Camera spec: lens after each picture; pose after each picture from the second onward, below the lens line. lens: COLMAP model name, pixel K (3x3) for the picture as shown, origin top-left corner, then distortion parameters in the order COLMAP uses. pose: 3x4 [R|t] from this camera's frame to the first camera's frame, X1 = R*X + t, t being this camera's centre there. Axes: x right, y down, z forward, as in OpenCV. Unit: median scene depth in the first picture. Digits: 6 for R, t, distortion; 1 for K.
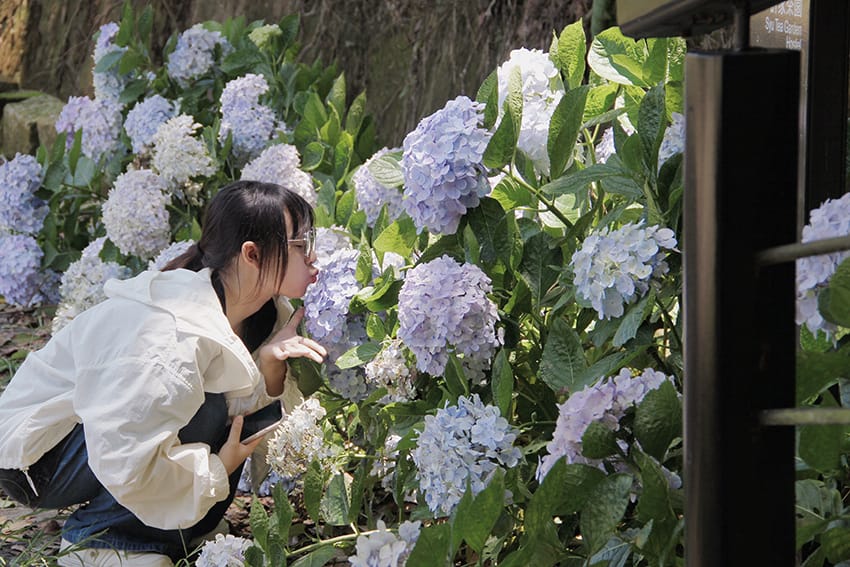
lens RADIAL K [[2522.5, 0, 425.9], [0, 2522.5, 285.2], [0, 0, 1]] dist [0.639807, 0.000000]
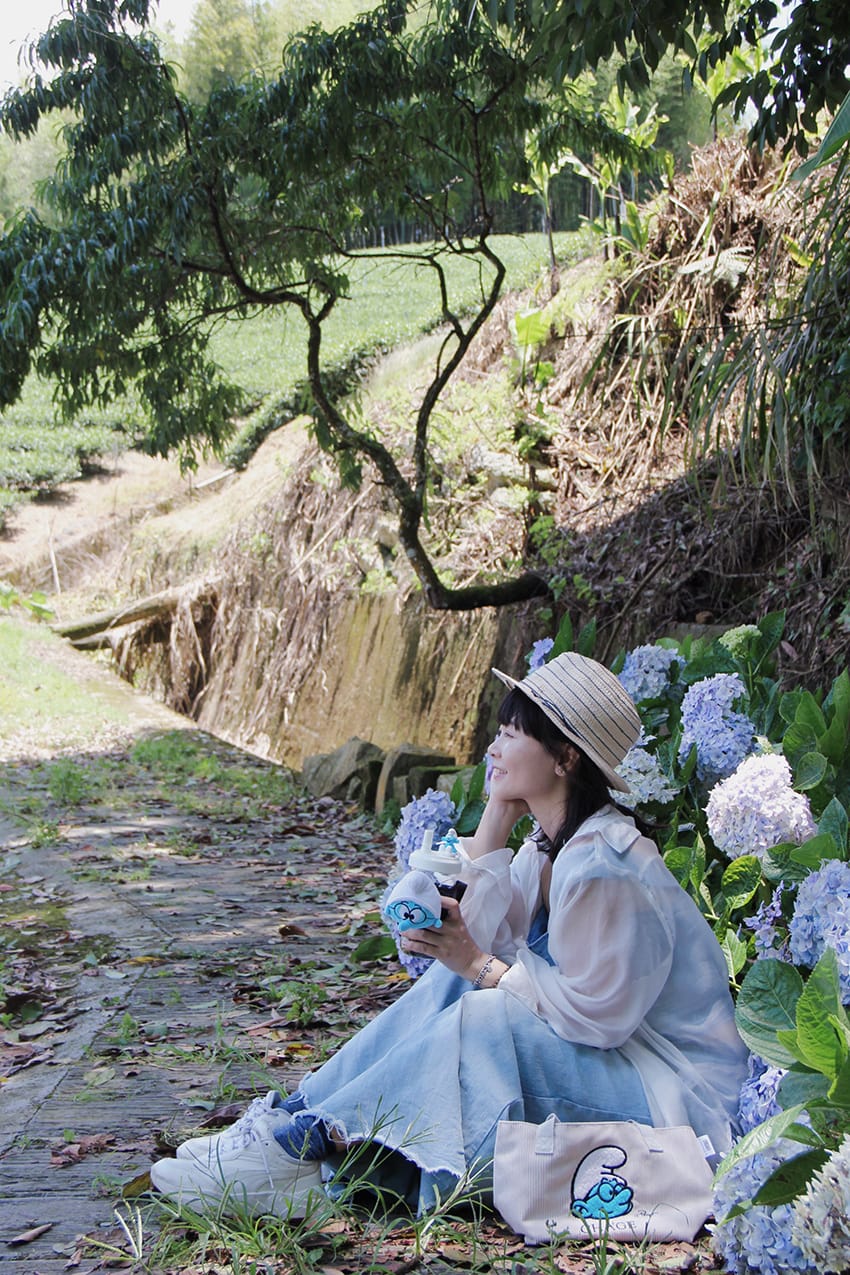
lens RADIAL K [[2124.8, 0, 426.3], [0, 2124.8, 637.0], [0, 0, 1]] dist [-0.145100, 0.000000]
pose [[0.982745, 0.001680, -0.184960, -0.038871], [-0.033330, 0.985199, -0.168143, 0.015104], [0.181940, 0.171406, 0.968255, 0.373800]]
